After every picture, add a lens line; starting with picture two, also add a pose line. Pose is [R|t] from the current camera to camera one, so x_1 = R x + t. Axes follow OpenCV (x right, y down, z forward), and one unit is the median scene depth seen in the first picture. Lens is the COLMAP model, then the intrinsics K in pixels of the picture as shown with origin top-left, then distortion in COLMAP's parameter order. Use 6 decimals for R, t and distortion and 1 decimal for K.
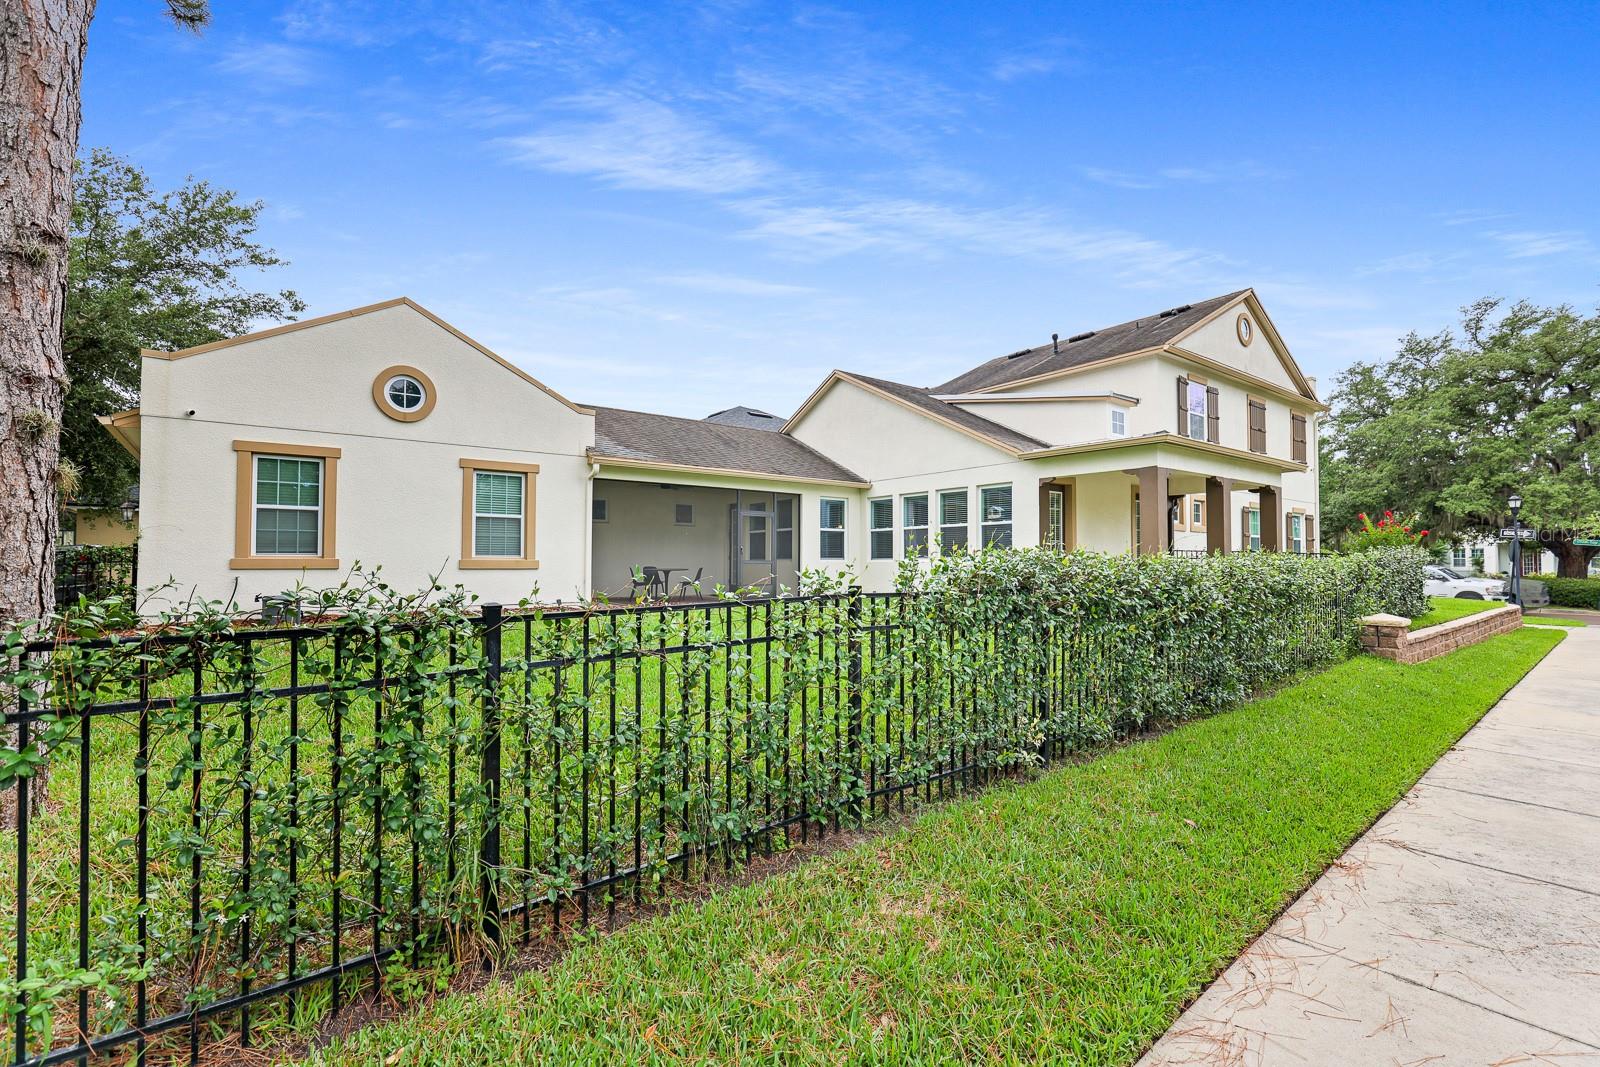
lens RADIAL K [[710.8, 0, 798.2], [0, 710.8, 573.2], [0, 0, 1]] dist [-0.008759, -0.000030]
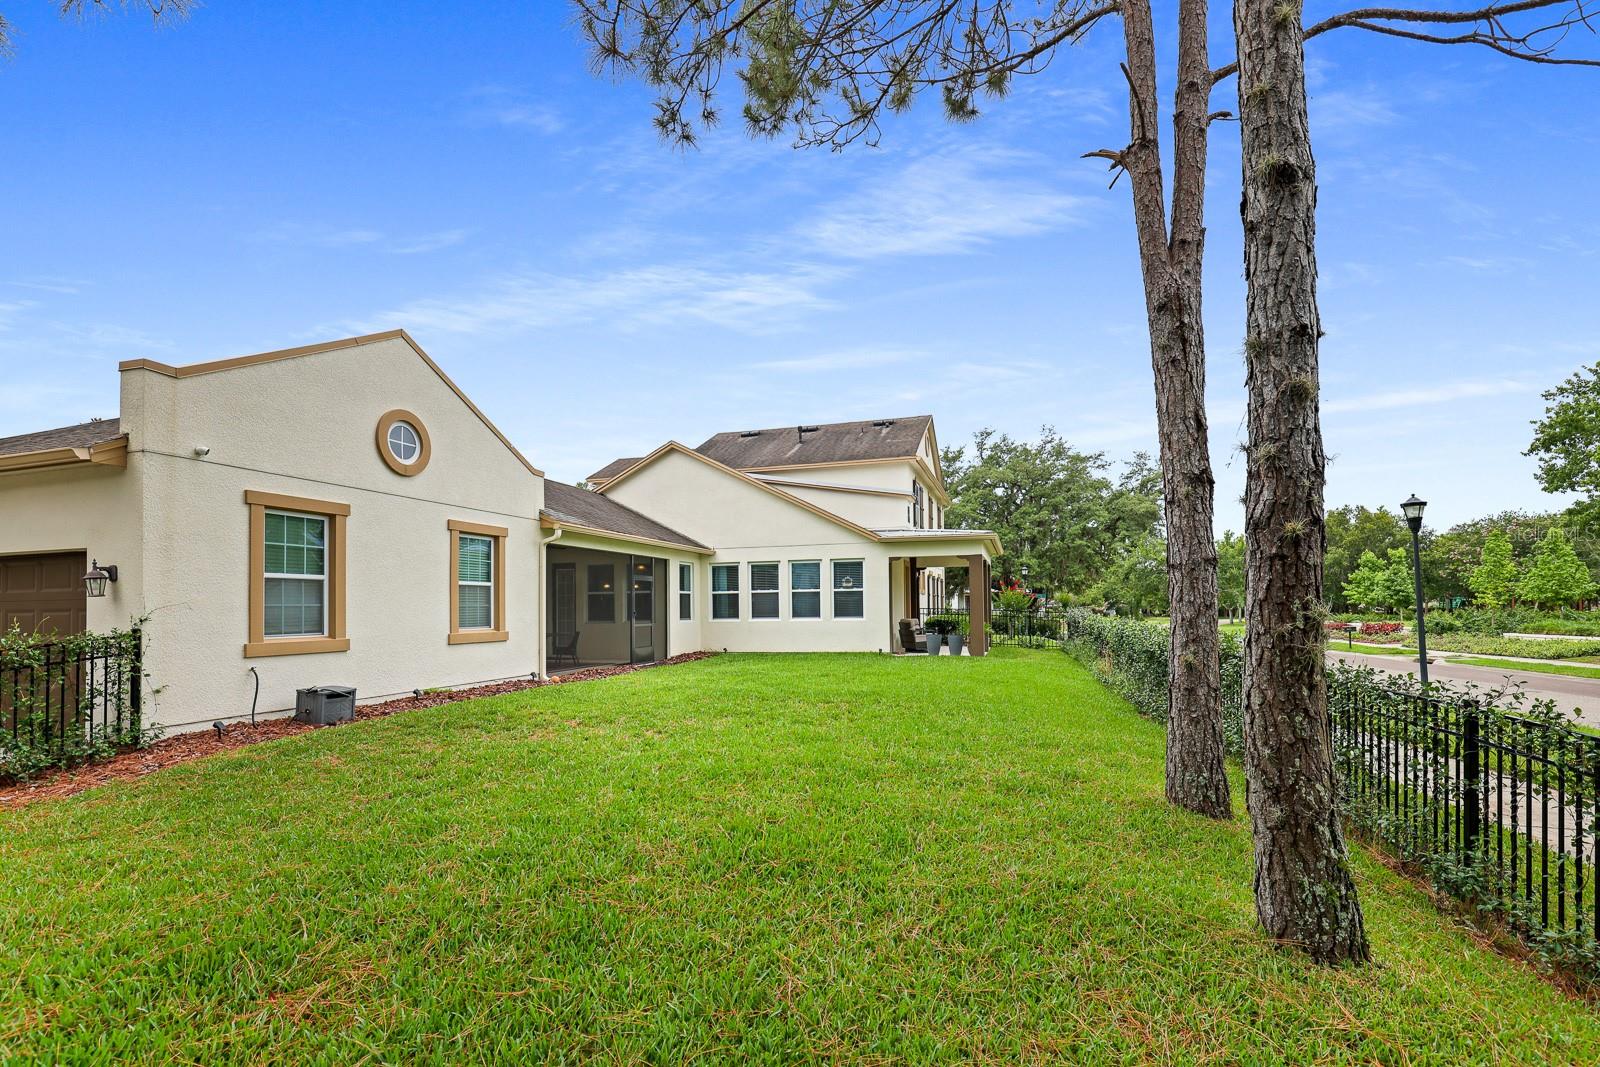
lens RADIAL K [[737.0, 0, 799.2], [0, 737.0, 593.0], [0, 0, 1]] dist [-0.002848, 0.000101]
pose [[0.806599, 0.000781, 0.591098, -0.518386], [0.020410, 0.999366, -0.029172, -0.027375], [-0.590746, 0.035594, 0.806072, 0.008208]]
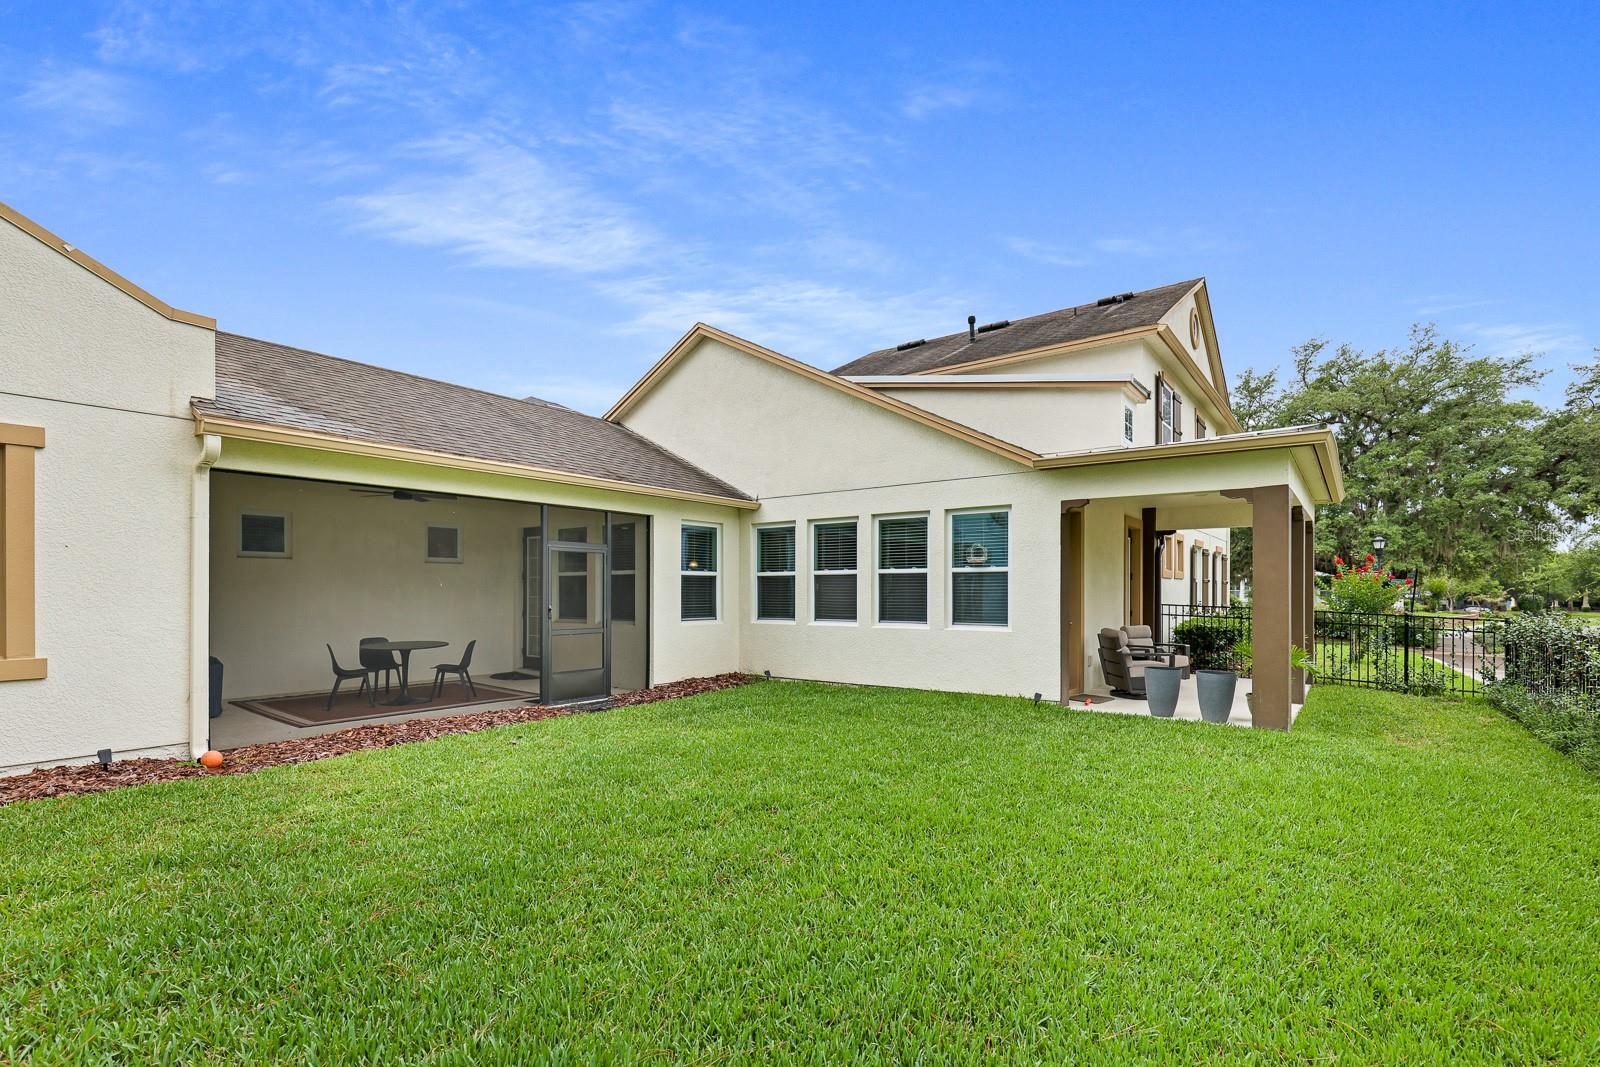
lens RADIAL K [[737.0, 0, 799.2], [0, 737.0, 593.0], [0, 0, 1]] dist [-0.002848, 0.000101]
pose [[0.962616, -0.000819, 0.270868, -0.047215], [0.003456, 0.999951, -0.009258, -0.042005], [-0.270848, 0.009848, 0.962572, 0.389873]]
